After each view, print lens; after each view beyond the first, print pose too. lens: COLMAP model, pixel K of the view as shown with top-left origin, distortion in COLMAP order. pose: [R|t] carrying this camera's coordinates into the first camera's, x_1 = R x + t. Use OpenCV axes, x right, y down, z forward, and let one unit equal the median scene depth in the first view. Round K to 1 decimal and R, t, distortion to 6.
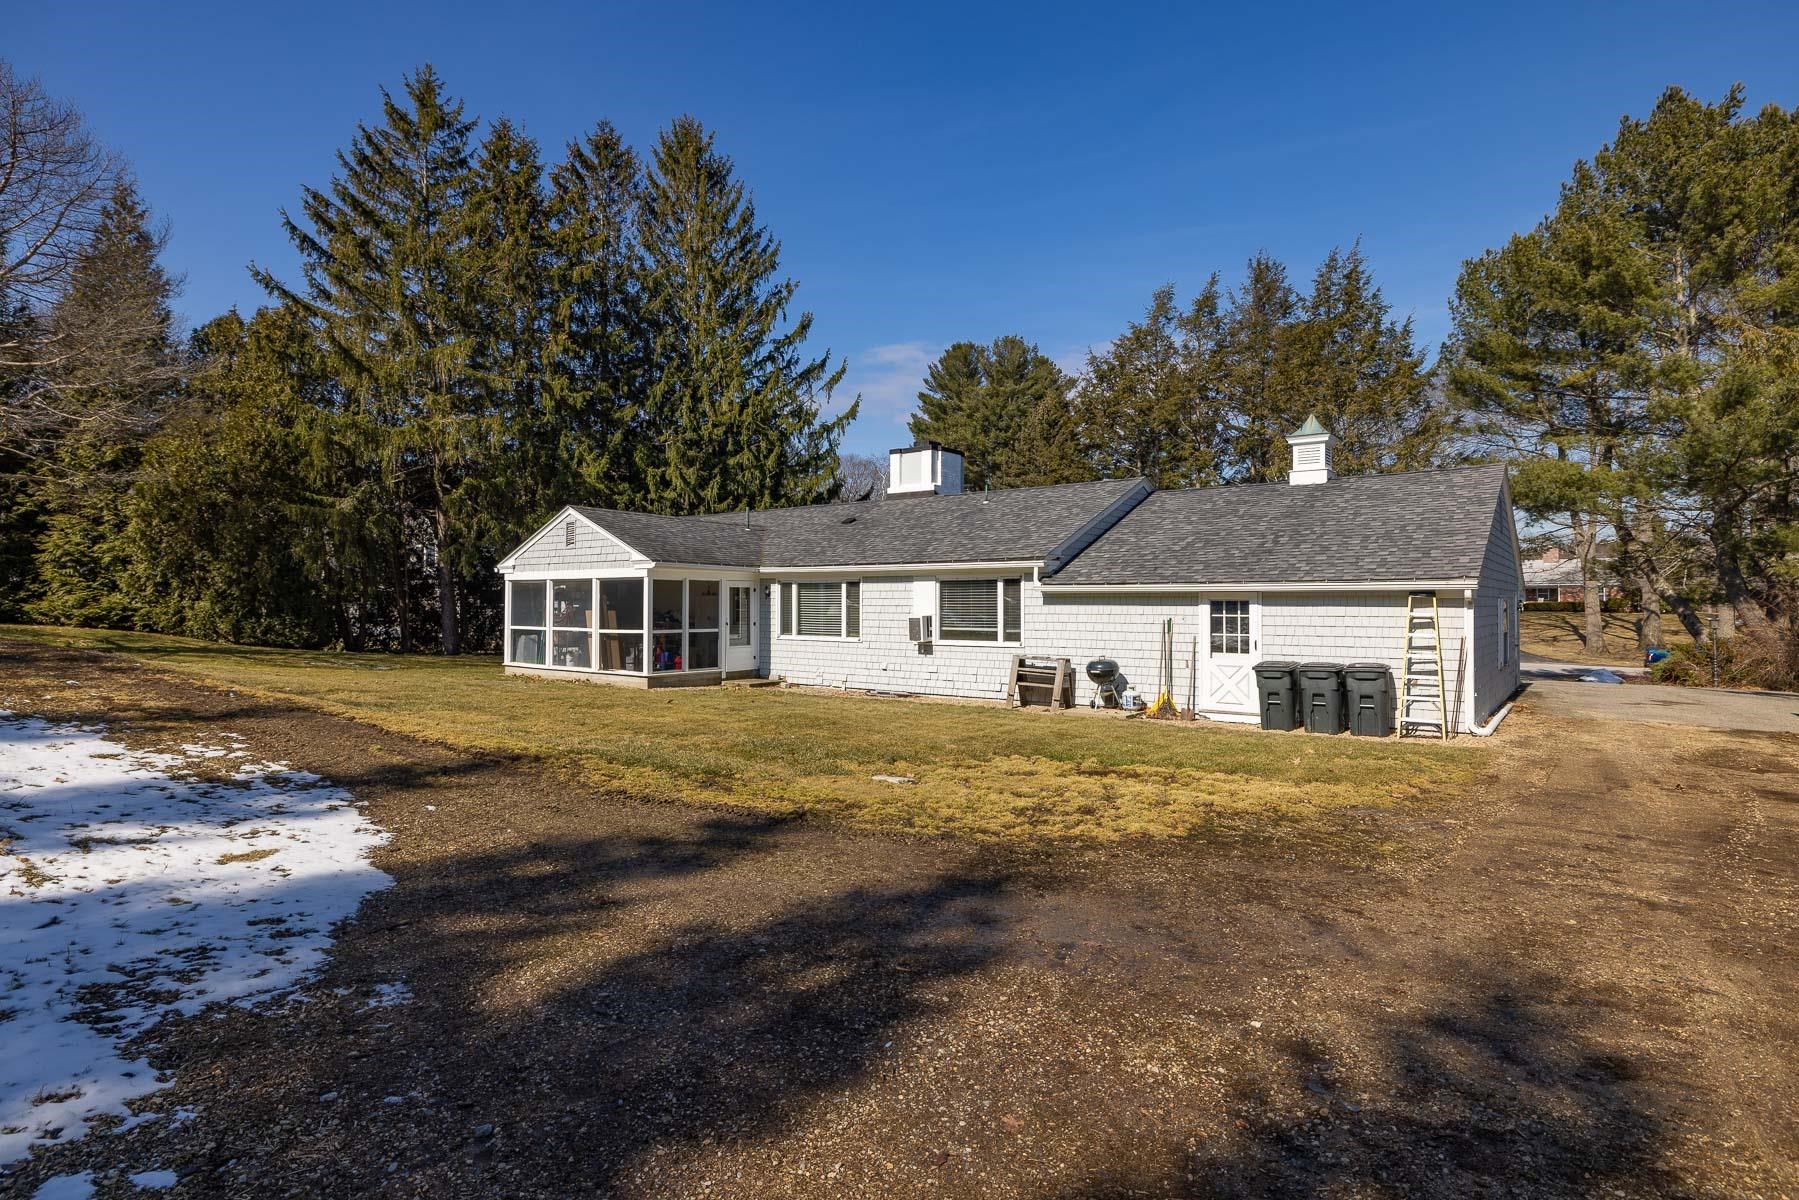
lens RADIAL K [[925.9, 0, 904.4], [0, 925.9, 599.1], [0, 0, 1]] dist [0.004006, 0.000990]
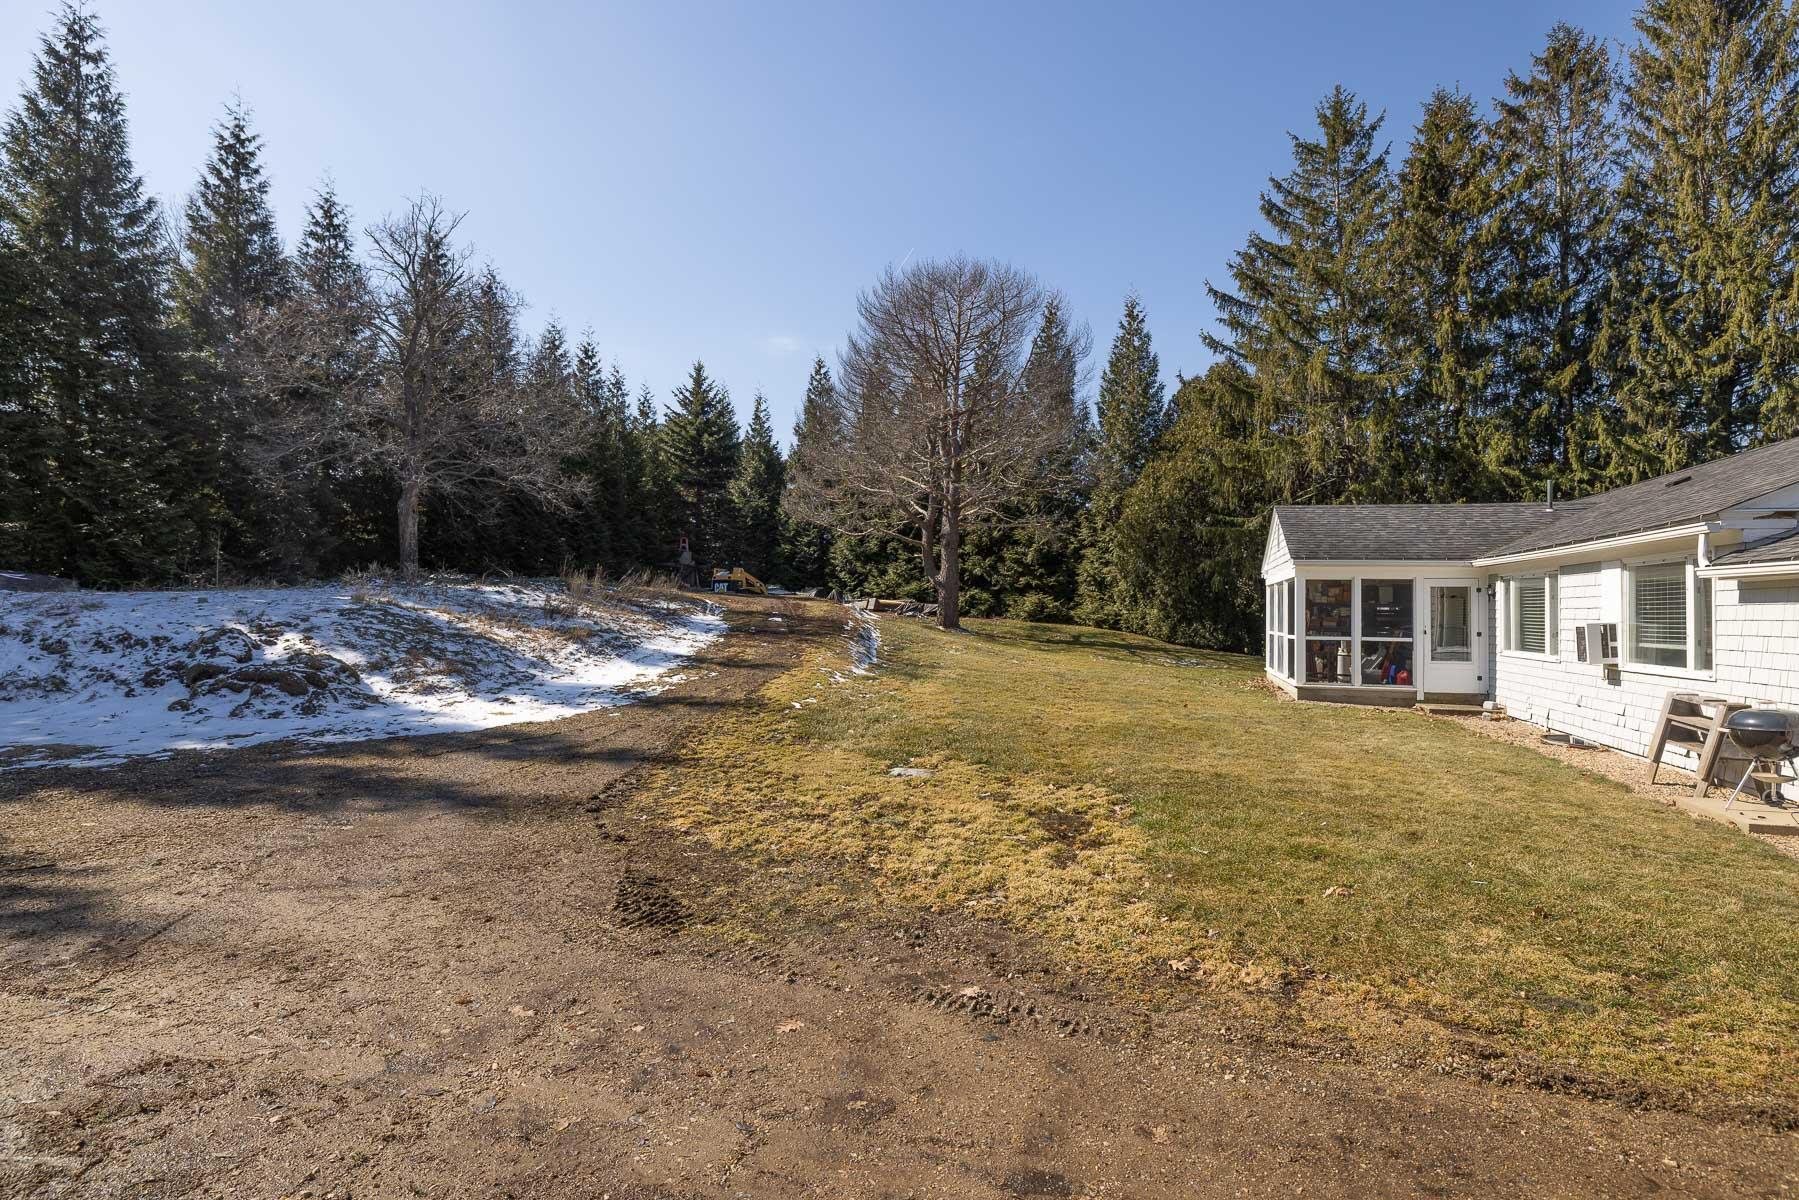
lens RADIAL K [[925.9, 0, 904.2], [0, 925.9, 599.0], [0, 0, 1]] dist [0.004006, 0.000990]
pose [[0.350403, -0.011964, -0.936522, 0.383885], [-0.006135, 0.999868, -0.015068, 0.011955], [0.936579, 0.011025, 0.350284, 0.283637]]
